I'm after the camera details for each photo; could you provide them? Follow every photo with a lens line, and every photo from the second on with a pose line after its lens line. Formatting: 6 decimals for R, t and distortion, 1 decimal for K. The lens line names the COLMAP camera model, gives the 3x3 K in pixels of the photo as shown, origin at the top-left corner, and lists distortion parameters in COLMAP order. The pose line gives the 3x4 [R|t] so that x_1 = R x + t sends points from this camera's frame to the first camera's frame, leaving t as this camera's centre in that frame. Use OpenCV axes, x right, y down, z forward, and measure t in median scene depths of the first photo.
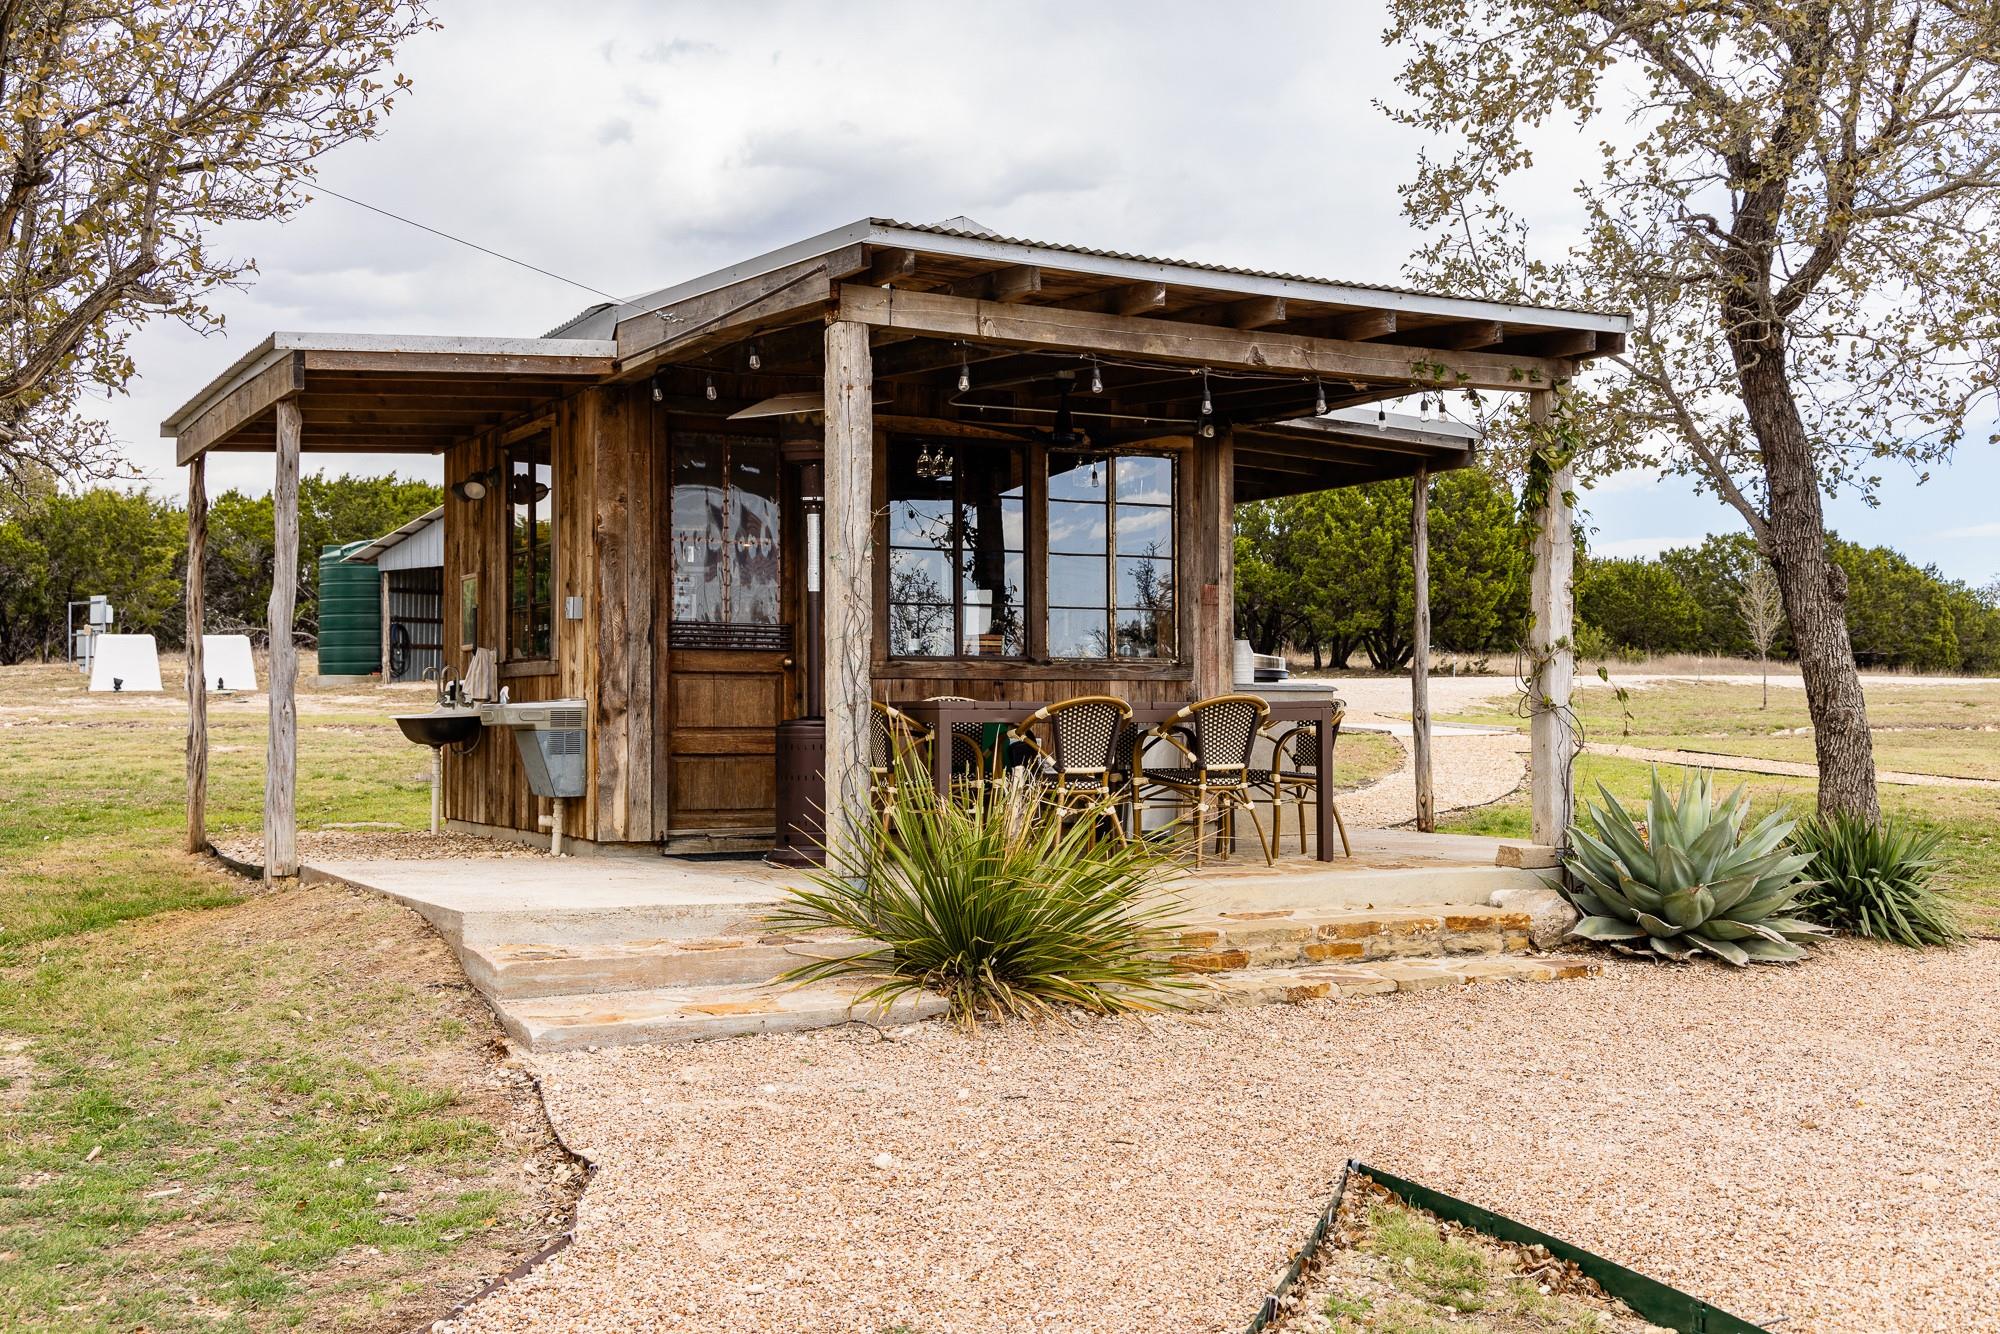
lens RADIAL K [[2215.5, 0, 1000.0], [0, 2215.5, 667.0], [0, 0, 1]] dist [0.009990, 0.020052]
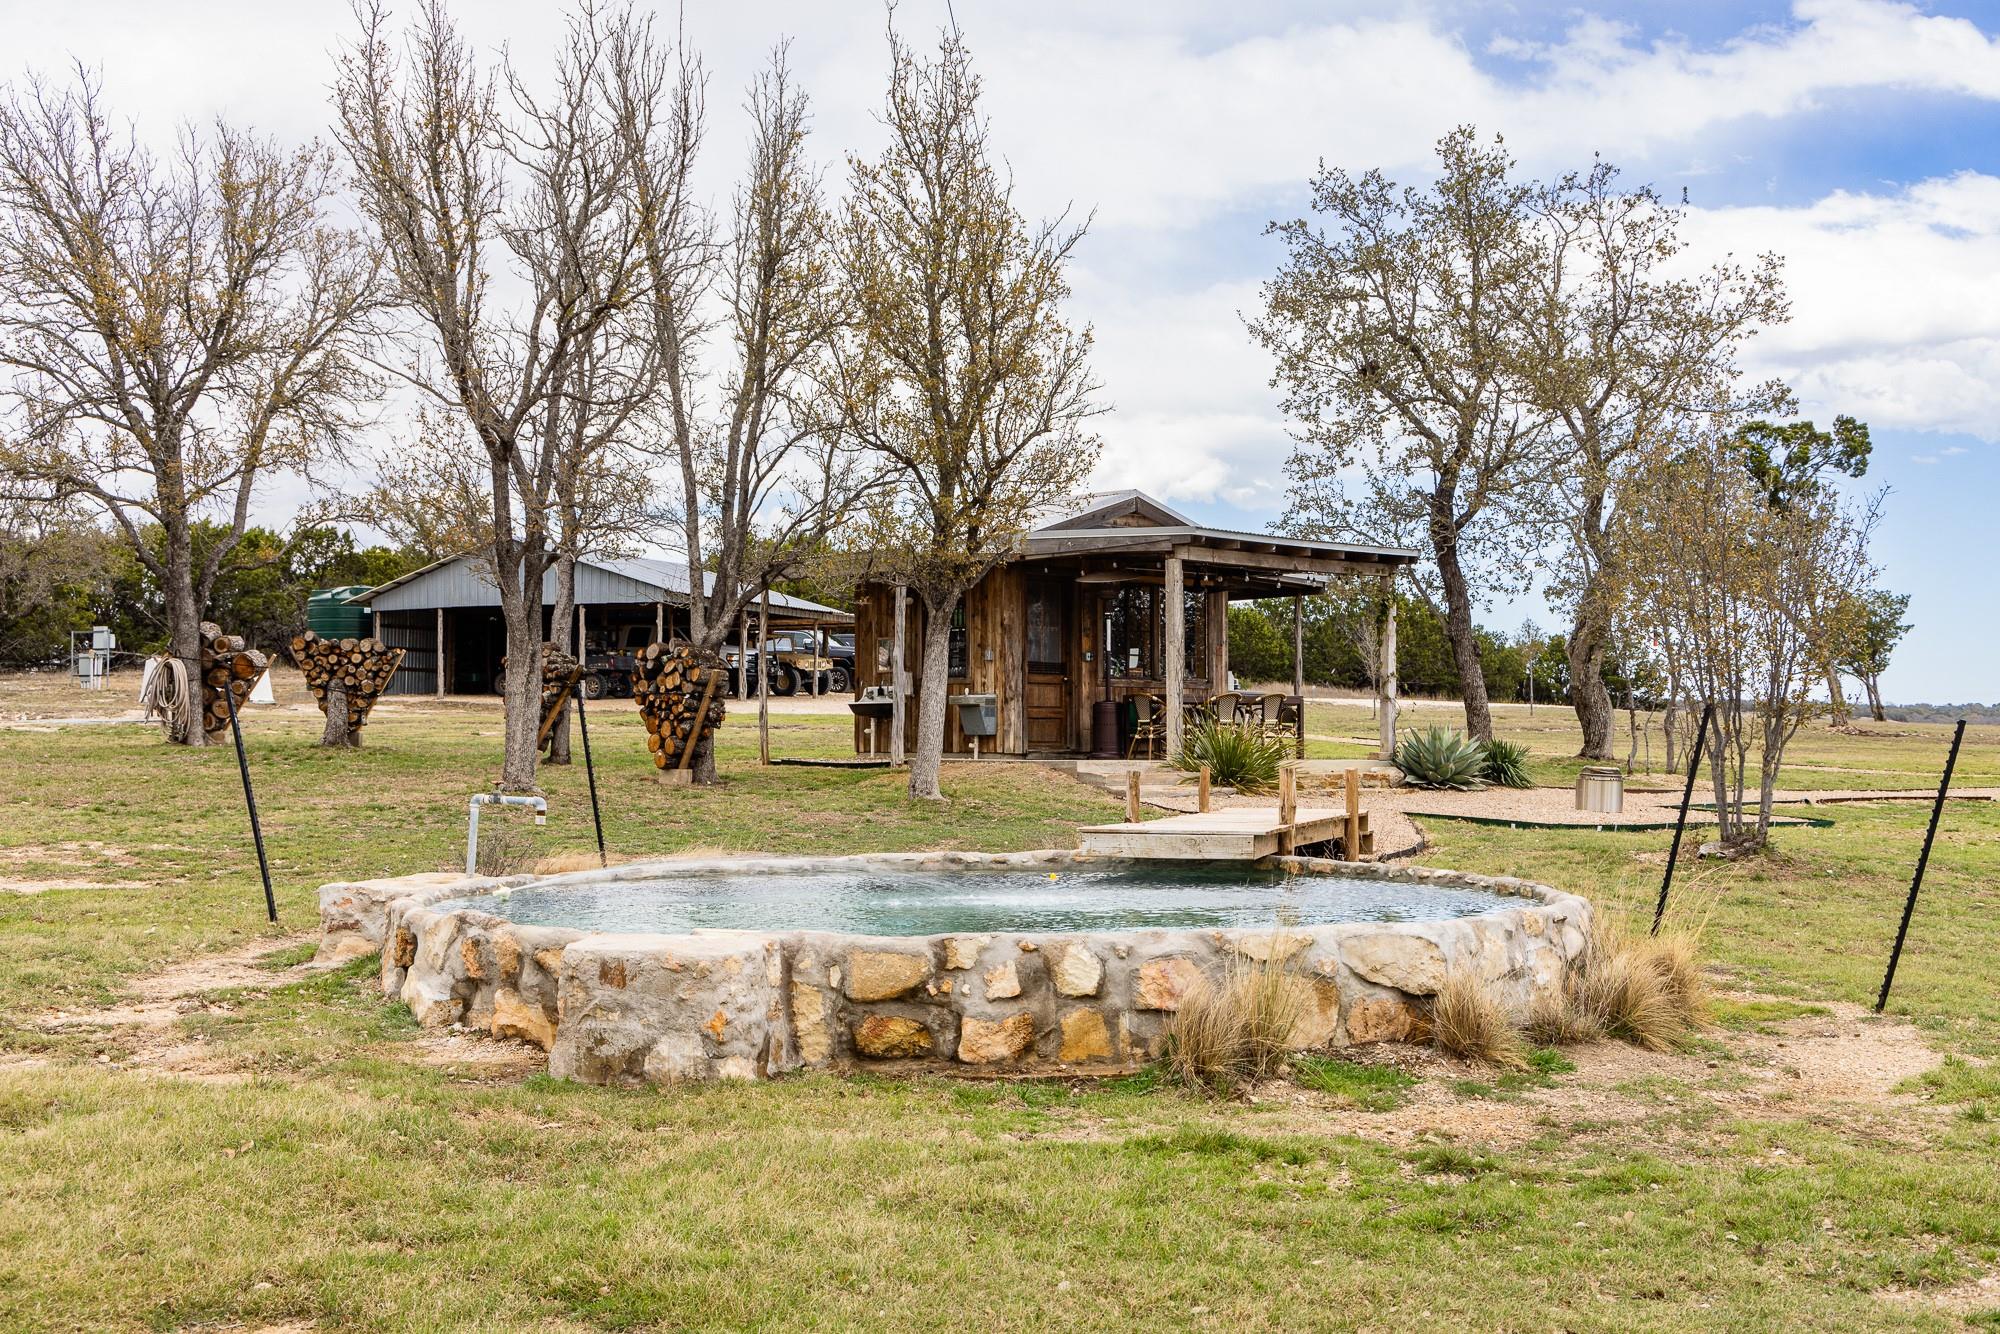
lens RADIAL K [[2215.5, 0, 1000.0], [0, 2215.5, 667.0], [0, 0, 1]] dist [0.009990, 0.020052]
pose [[0.979883, 0.010390, 0.199304, -0.572981], [-0.007761, 0.999872, -0.013965, 0.016665], [-0.199423, 0.012137, 0.979838, -1.163076]]
